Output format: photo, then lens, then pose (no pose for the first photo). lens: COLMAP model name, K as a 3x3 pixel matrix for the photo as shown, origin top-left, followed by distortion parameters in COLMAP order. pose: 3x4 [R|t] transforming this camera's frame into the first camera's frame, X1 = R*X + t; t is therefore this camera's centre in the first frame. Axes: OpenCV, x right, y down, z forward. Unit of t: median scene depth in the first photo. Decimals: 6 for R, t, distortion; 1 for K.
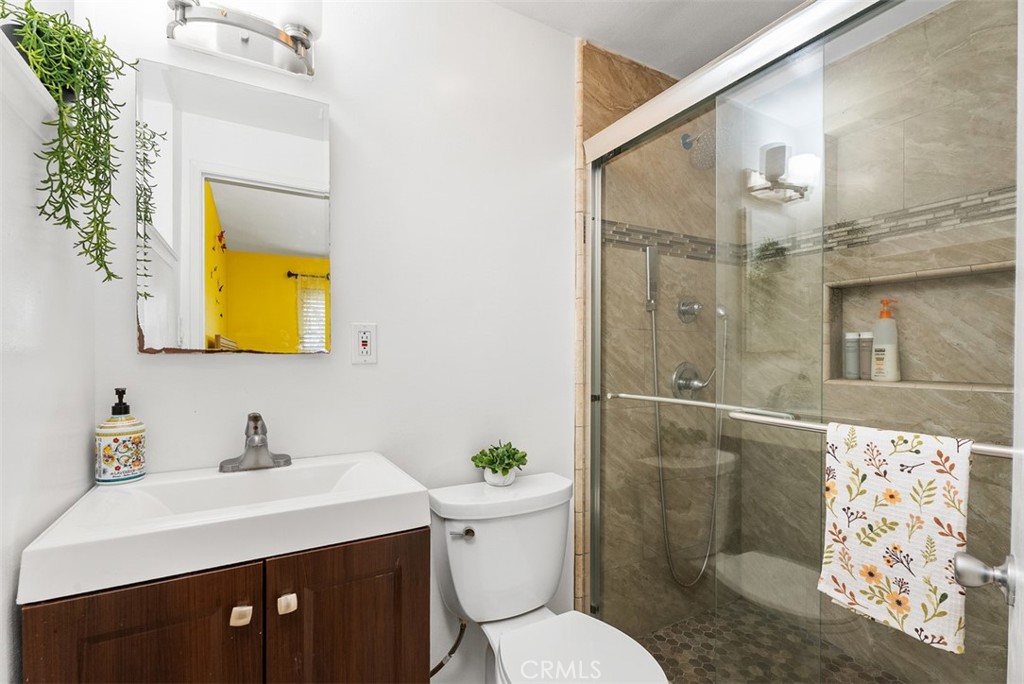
lens RADIAL K [[470.0, 0, 509.8], [0, 470.0, 345.6], [0, 0, 1]] dist [-0.000260, 0.000716]
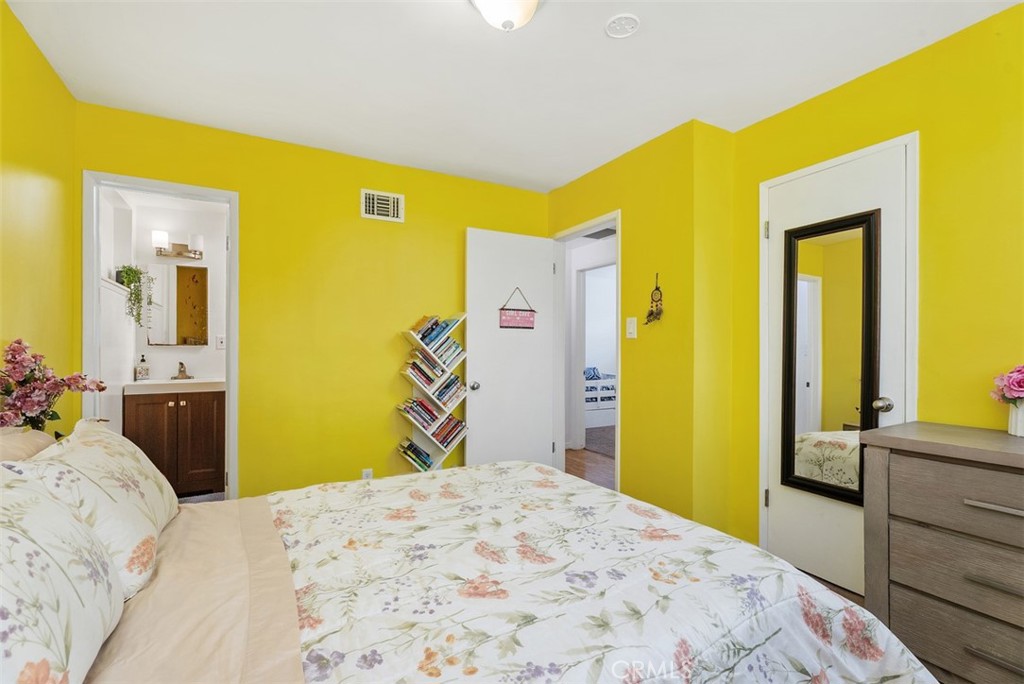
lens RADIAL K [[458.0, 0, 514.9], [0, 458.0, 341.9], [0, 0, 1]] dist [0.001063, 0.000513]
pose [[0.999991, -0.000783, 0.004266, 2.342373], [0.000810, 0.999980, -0.006258, 0.017915], [-0.004261, 0.006261, 0.999971, -2.948979]]
